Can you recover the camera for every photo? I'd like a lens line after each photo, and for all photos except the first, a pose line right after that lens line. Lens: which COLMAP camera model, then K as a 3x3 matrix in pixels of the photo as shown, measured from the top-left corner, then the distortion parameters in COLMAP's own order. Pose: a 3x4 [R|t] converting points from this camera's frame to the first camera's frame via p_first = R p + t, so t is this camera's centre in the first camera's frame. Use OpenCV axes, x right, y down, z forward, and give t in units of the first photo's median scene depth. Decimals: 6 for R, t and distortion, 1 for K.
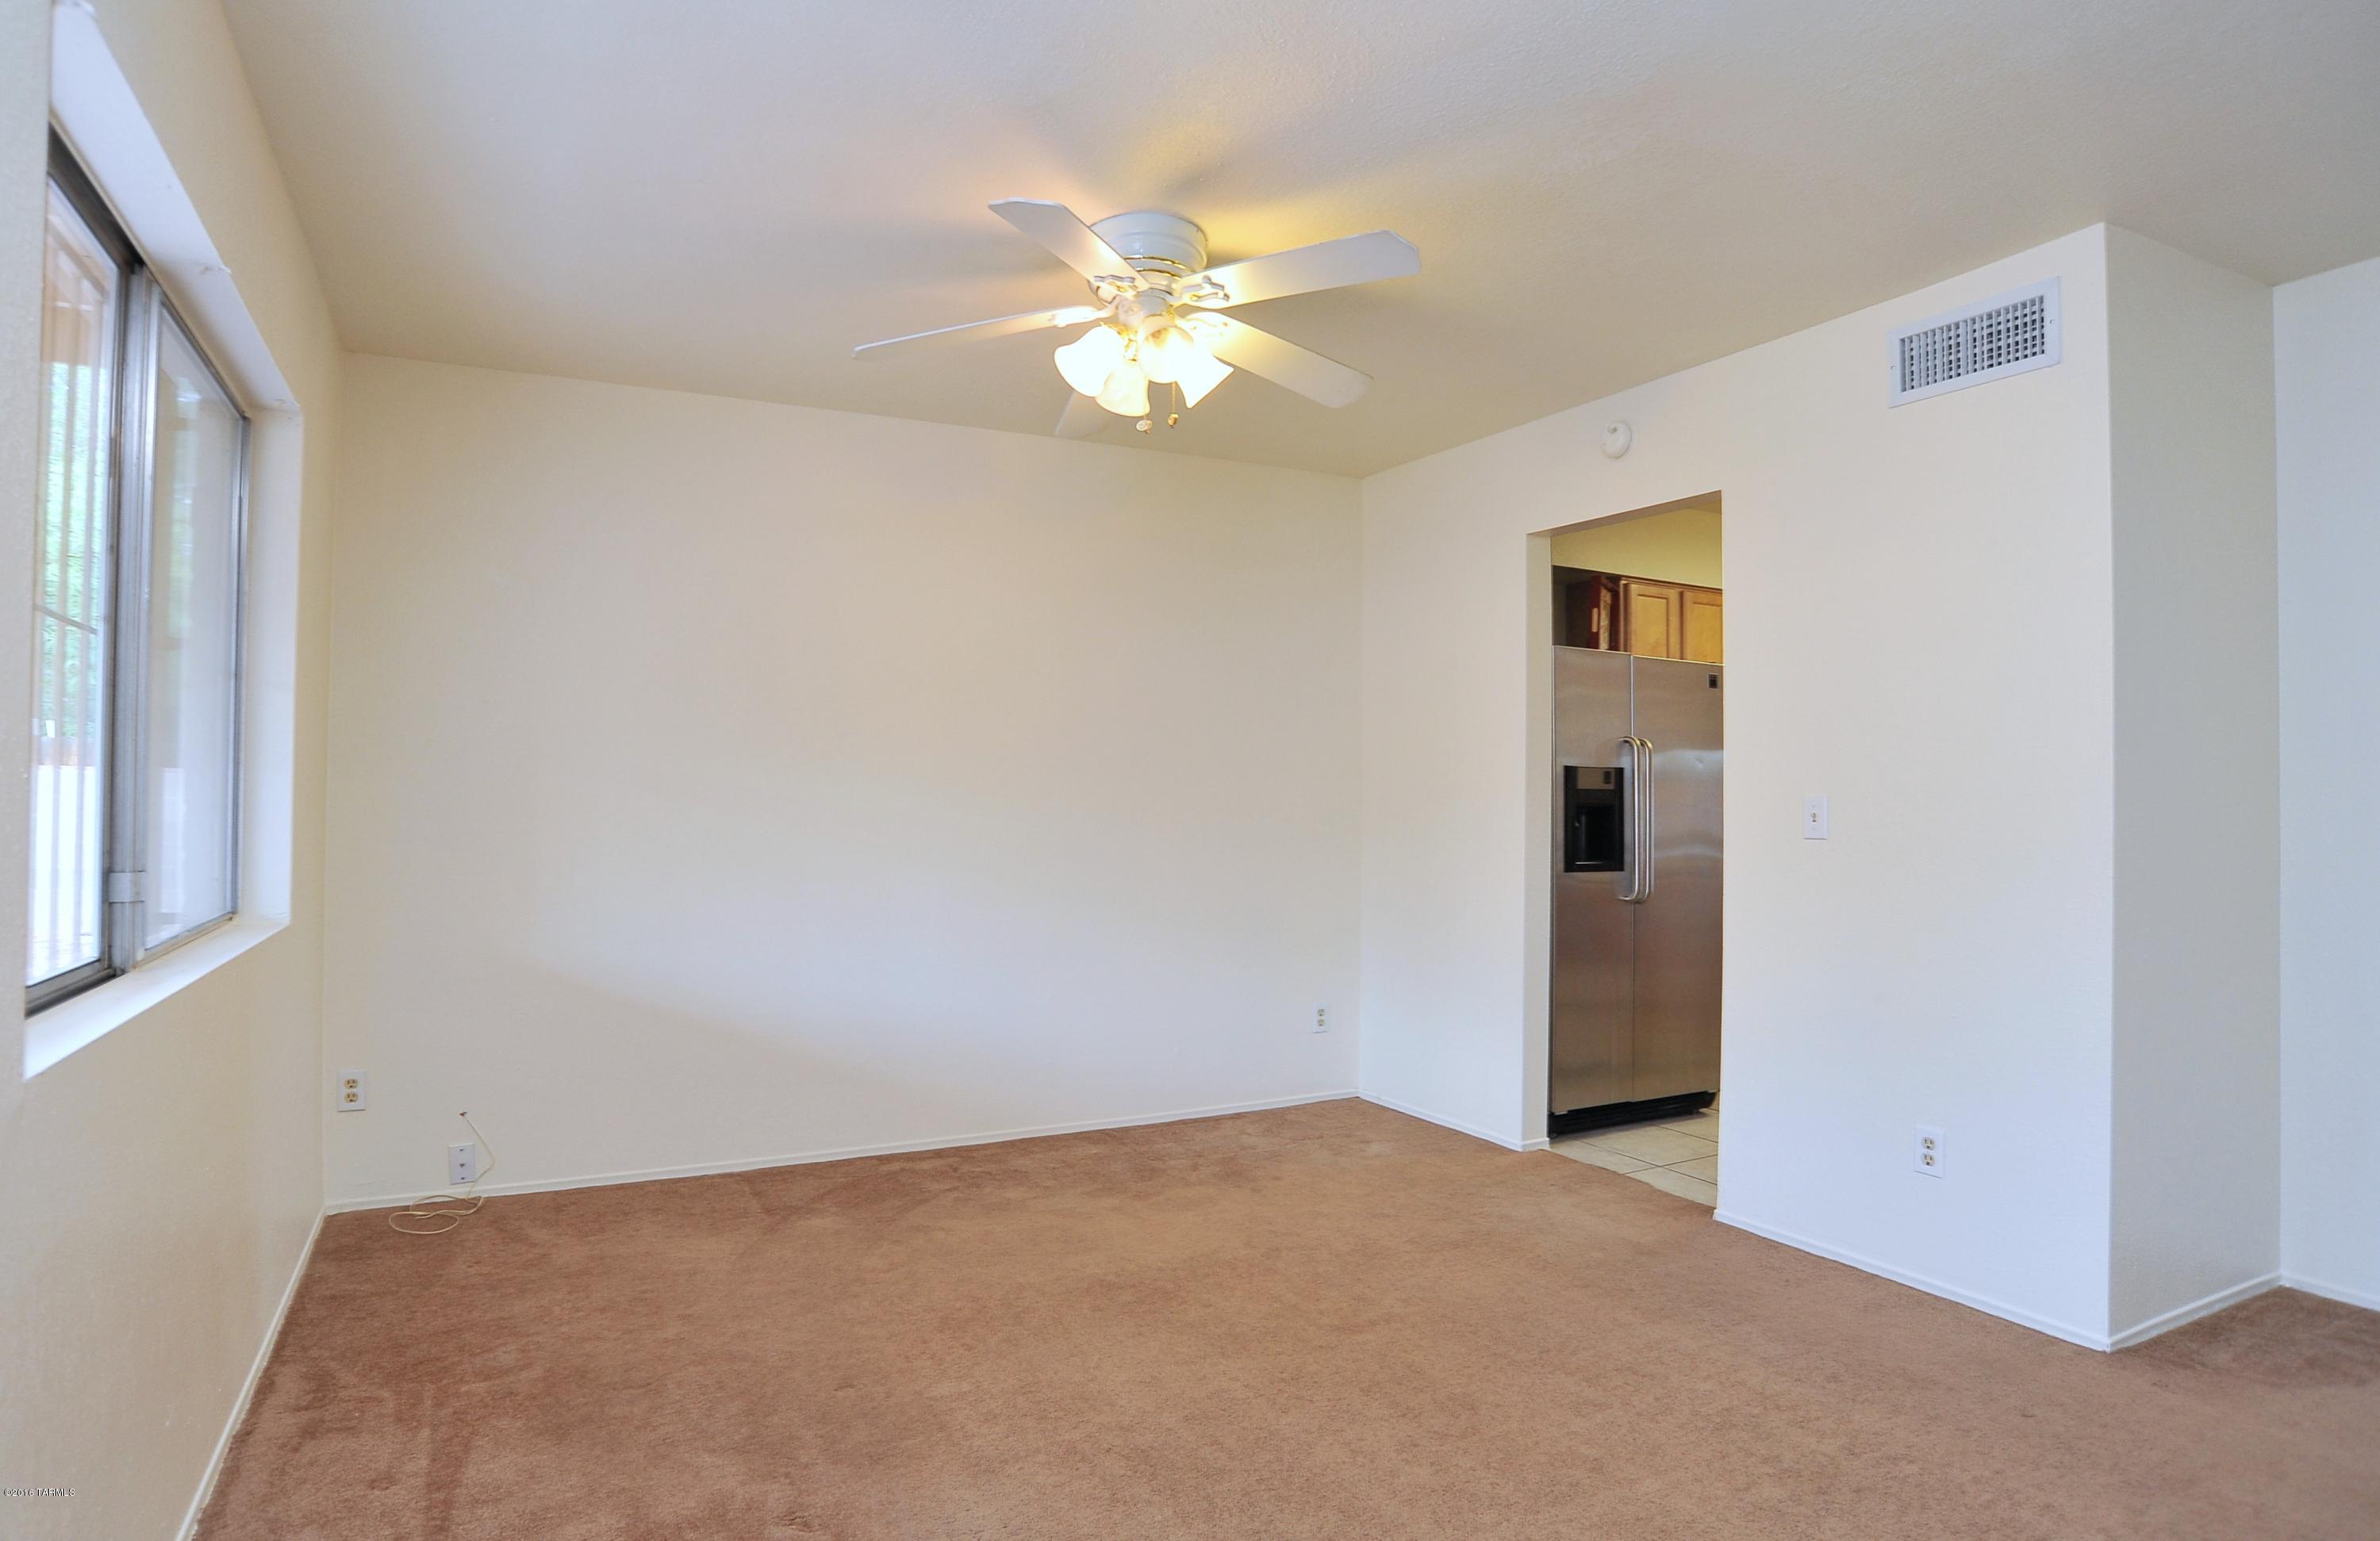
lens RADIAL K [[1296.5, 0, 1190.0], [0, 1296.5, 770.5], [0, 0, 1]] dist [-0.000622, -0.000148]
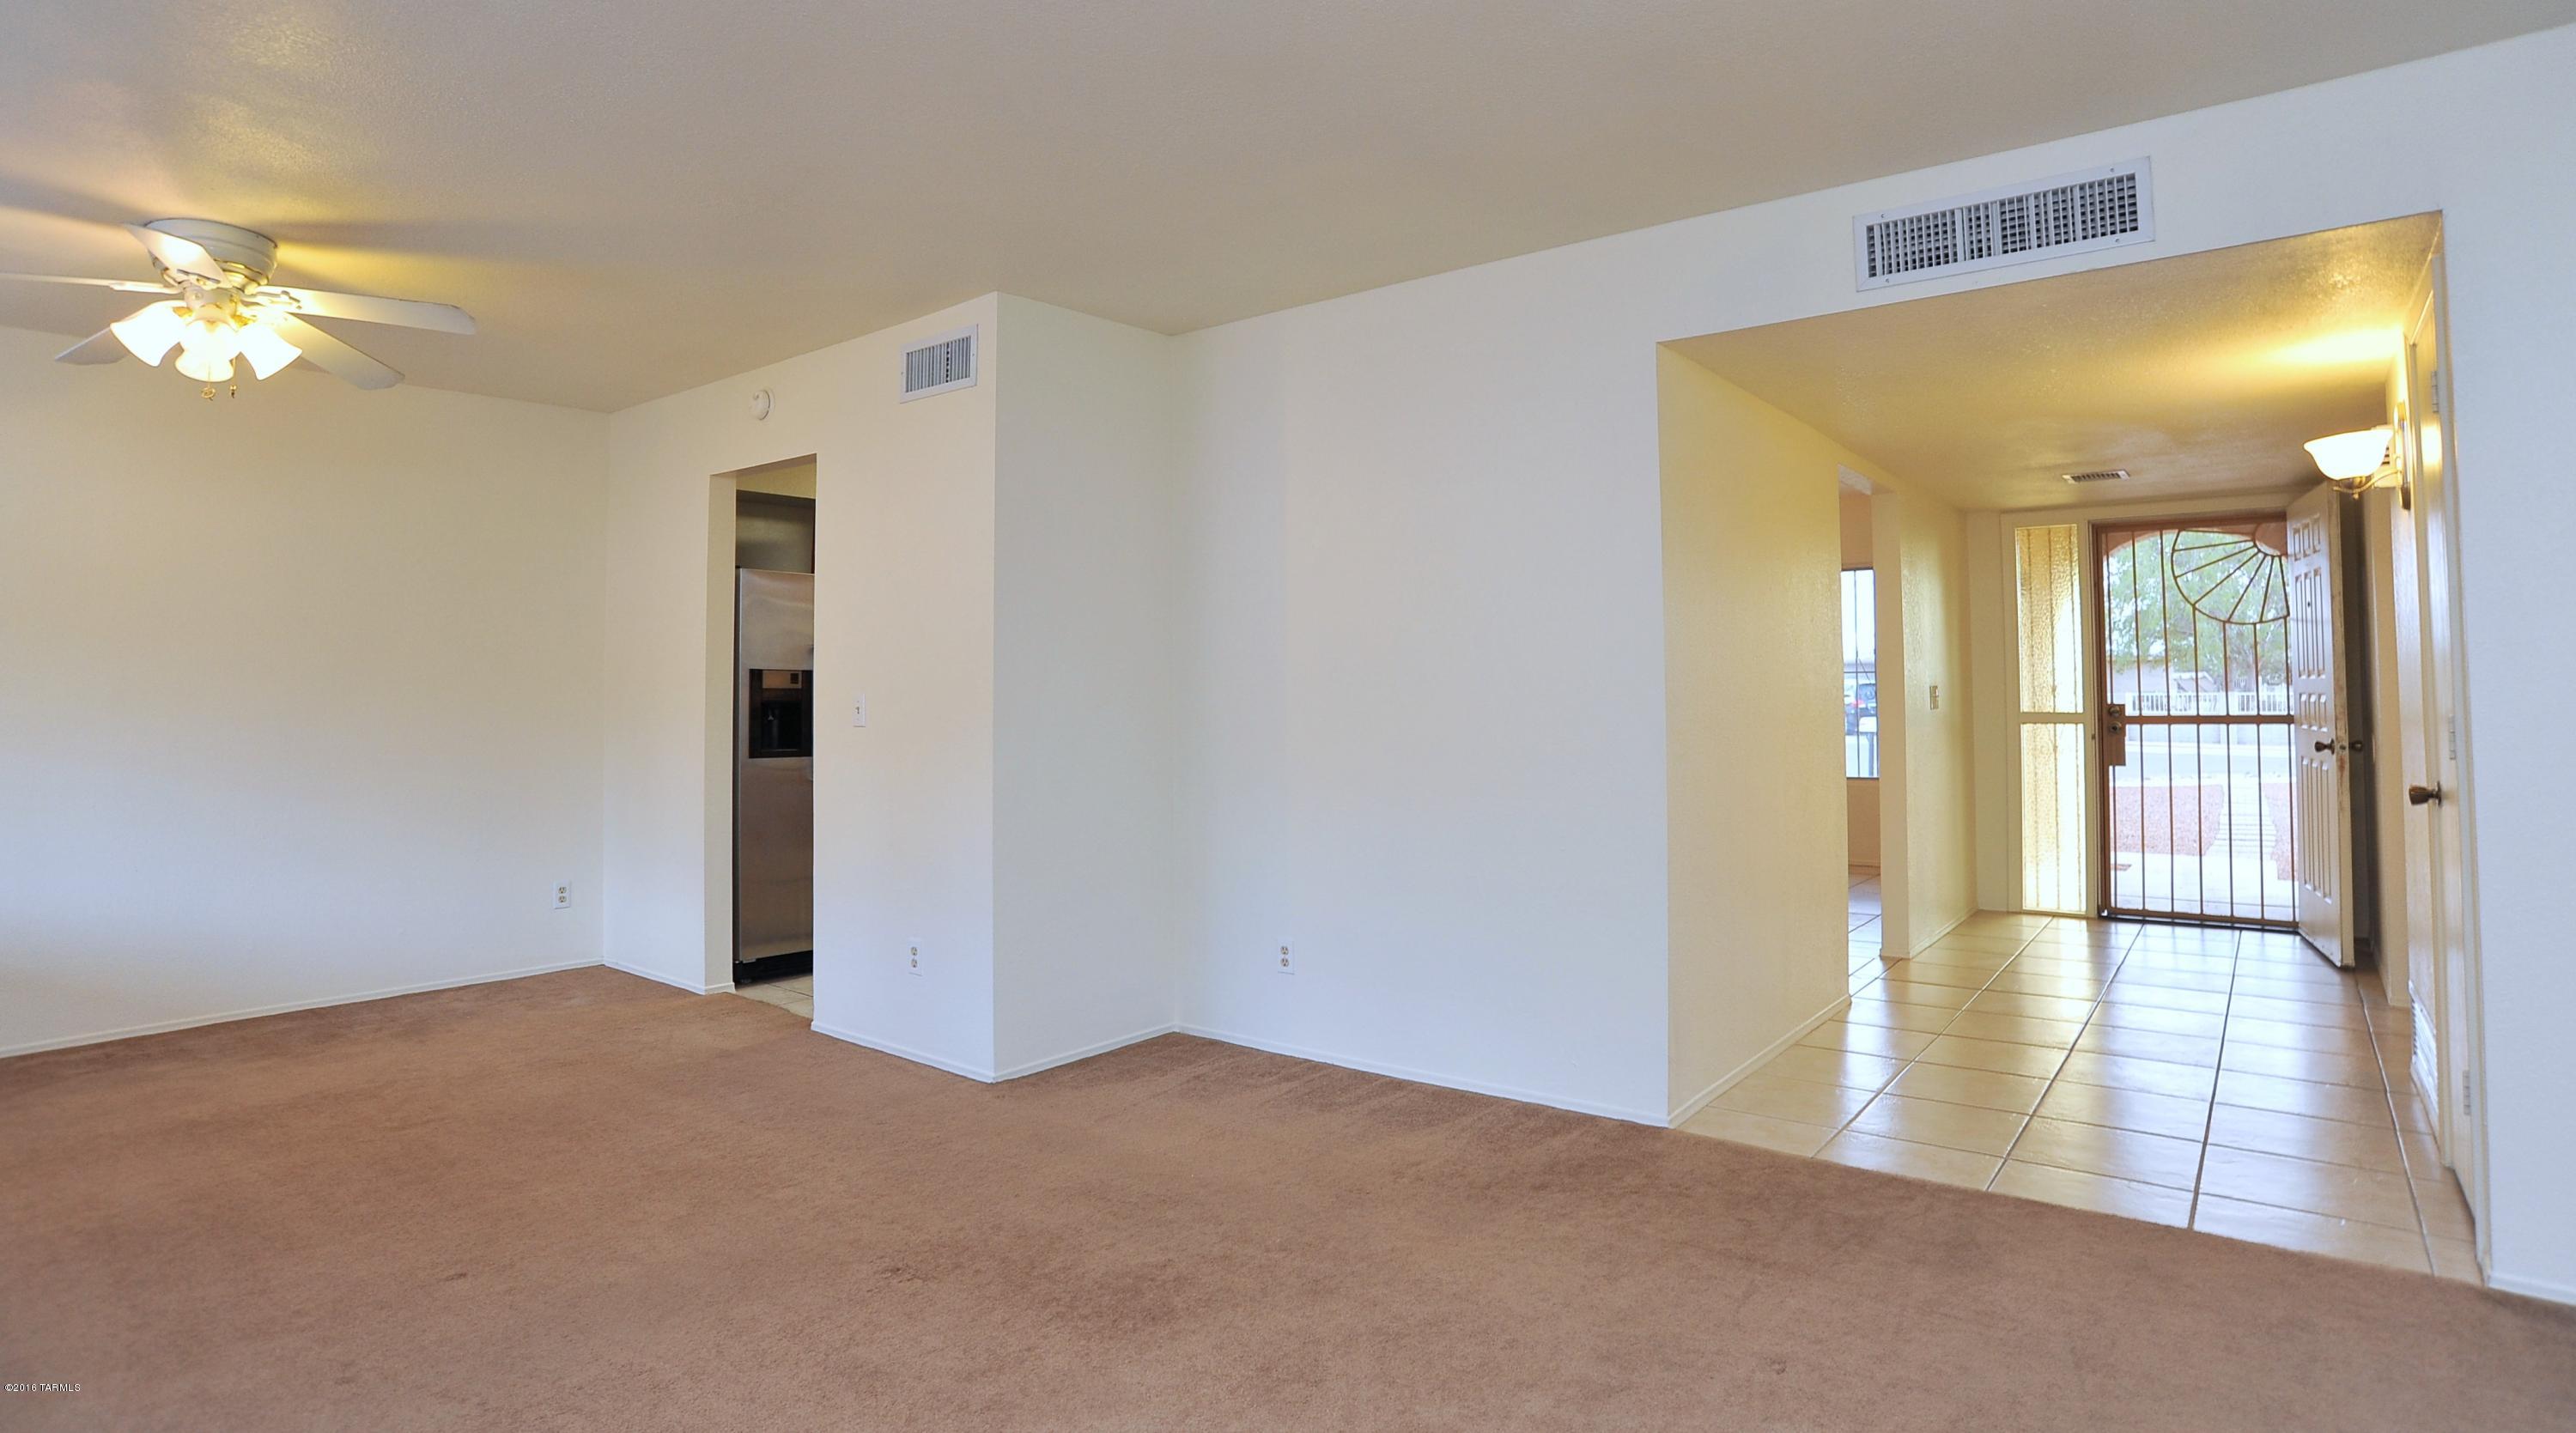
lens RADIAL K [[1289.2, 0, 1068.0], [0, 1289.2, 647.4], [0, 0, 1]] dist [-0.058209, 0.094837]
pose [[0.949522, 0.001346, 0.313696, 0.224783], [0.003296, 0.999893, -0.014265, -0.006438], [-0.313682, 0.014579, 0.949416, -0.241309]]
